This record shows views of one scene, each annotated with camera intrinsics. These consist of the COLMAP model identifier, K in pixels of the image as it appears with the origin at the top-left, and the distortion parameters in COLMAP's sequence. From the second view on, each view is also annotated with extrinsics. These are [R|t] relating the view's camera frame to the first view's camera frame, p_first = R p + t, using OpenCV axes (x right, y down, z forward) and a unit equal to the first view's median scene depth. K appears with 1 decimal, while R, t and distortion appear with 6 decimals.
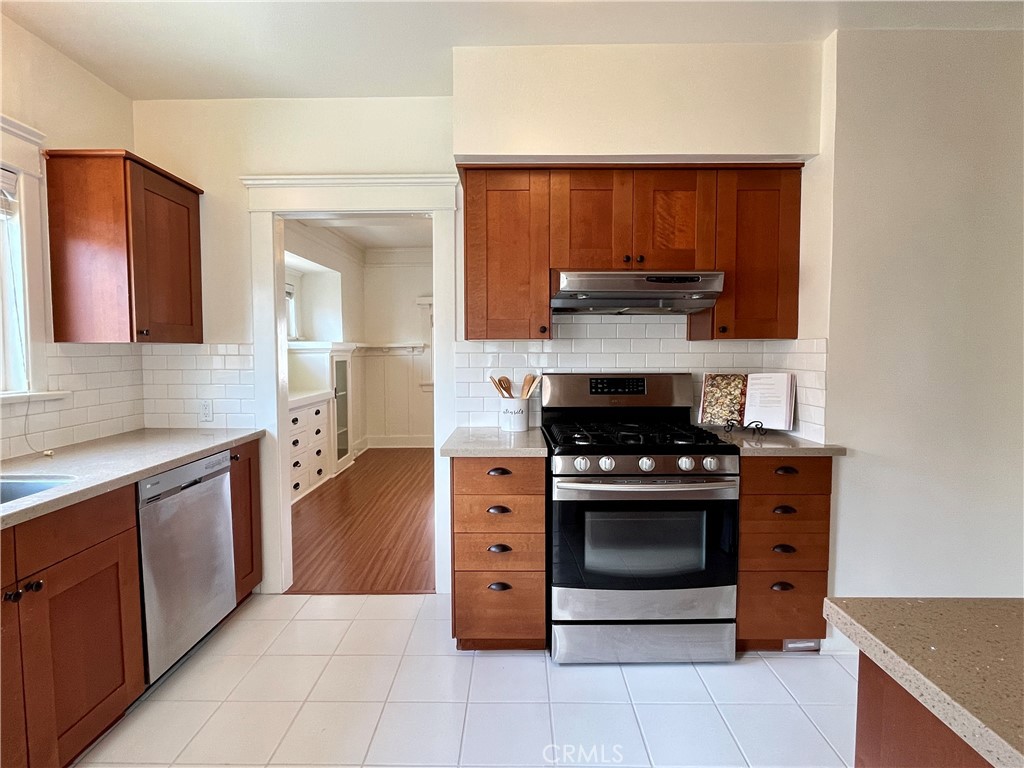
lens RADIAL K [[529.9, 0, 508.3], [0, 529.9, 379.7], [0, 0, 1]] dist [-0.004552, -0.000868]
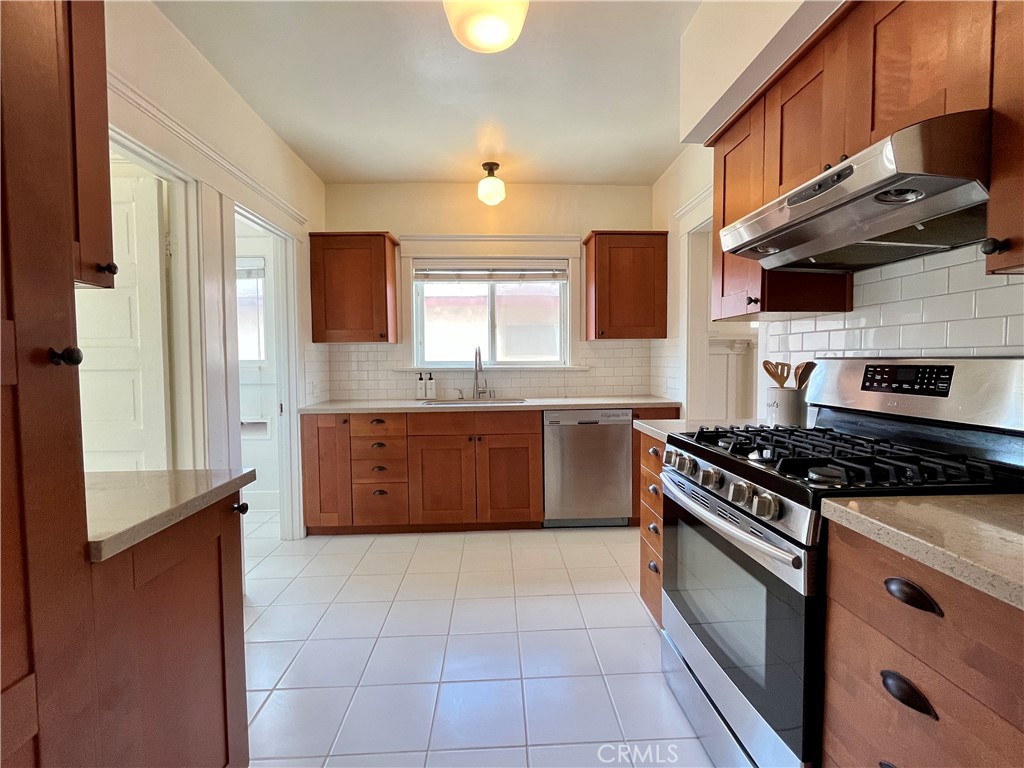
lens RADIAL K [[456.2, 0, 514.3], [0, 456.2, 380.4], [0, 0, 1]] dist [-0.001442, -0.000169]
pose [[0.059907, 0.044655, -0.997205, 0.673779], [-0.043703, 0.998158, 0.042073, 0.011239], [0.997247, 0.041060, 0.061748, 0.549099]]
